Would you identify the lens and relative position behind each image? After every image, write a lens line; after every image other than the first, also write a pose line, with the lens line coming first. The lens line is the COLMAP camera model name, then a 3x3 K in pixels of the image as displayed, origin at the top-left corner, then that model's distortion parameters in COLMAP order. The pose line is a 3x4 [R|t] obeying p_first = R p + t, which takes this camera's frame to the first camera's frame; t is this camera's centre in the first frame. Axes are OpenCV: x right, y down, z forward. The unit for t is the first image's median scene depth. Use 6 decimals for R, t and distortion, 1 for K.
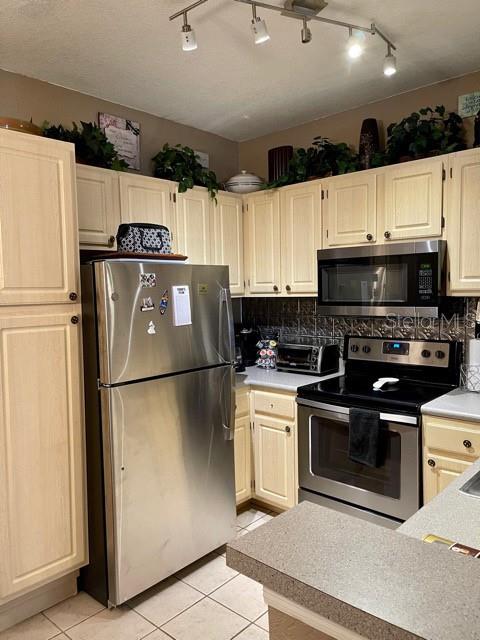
lens RADIAL K [[480.6, 0, 248.1], [0, 480.6, 321.4], [0, 0, 1]] dist [0.056549, -0.039401]
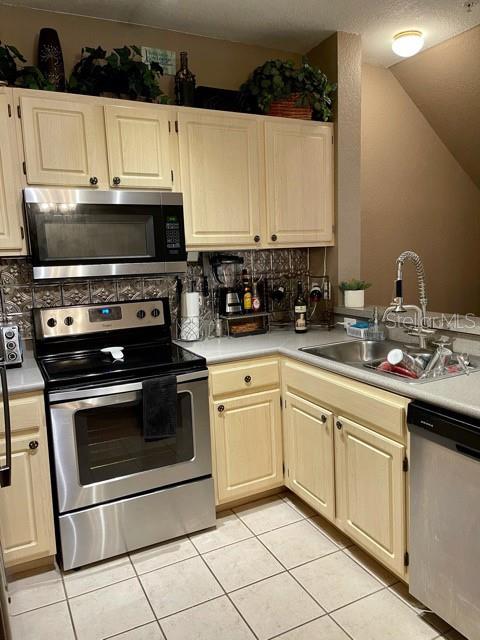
lens RADIAL K [[480.6, 0, 243.5], [0, 480.6, 321.1], [0, 0, 1]] dist [0.056549, -0.039401]
pose [[0.378546, -0.127055, 0.916821, -0.478952], [0.099440, 0.990383, 0.096192, 0.009318], [-0.920225, 0.054755, 0.387540, 0.492049]]
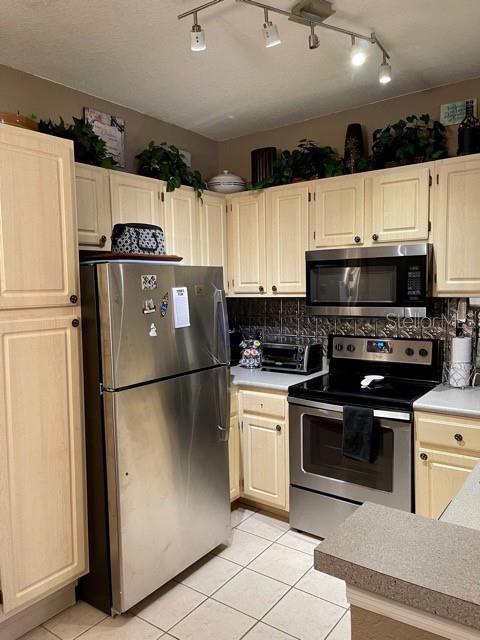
lens RADIAL K [[480.6, 0, 245.9], [0, 480.6, 322.7], [0, 0, 1]] dist [0.056549, -0.039401]
pose [[0.994717, -0.007552, 0.102380, -0.098871], [0.006656, 0.999937, 0.009090, -0.008677], [-0.102442, -0.008361, 0.994704, -0.000099]]
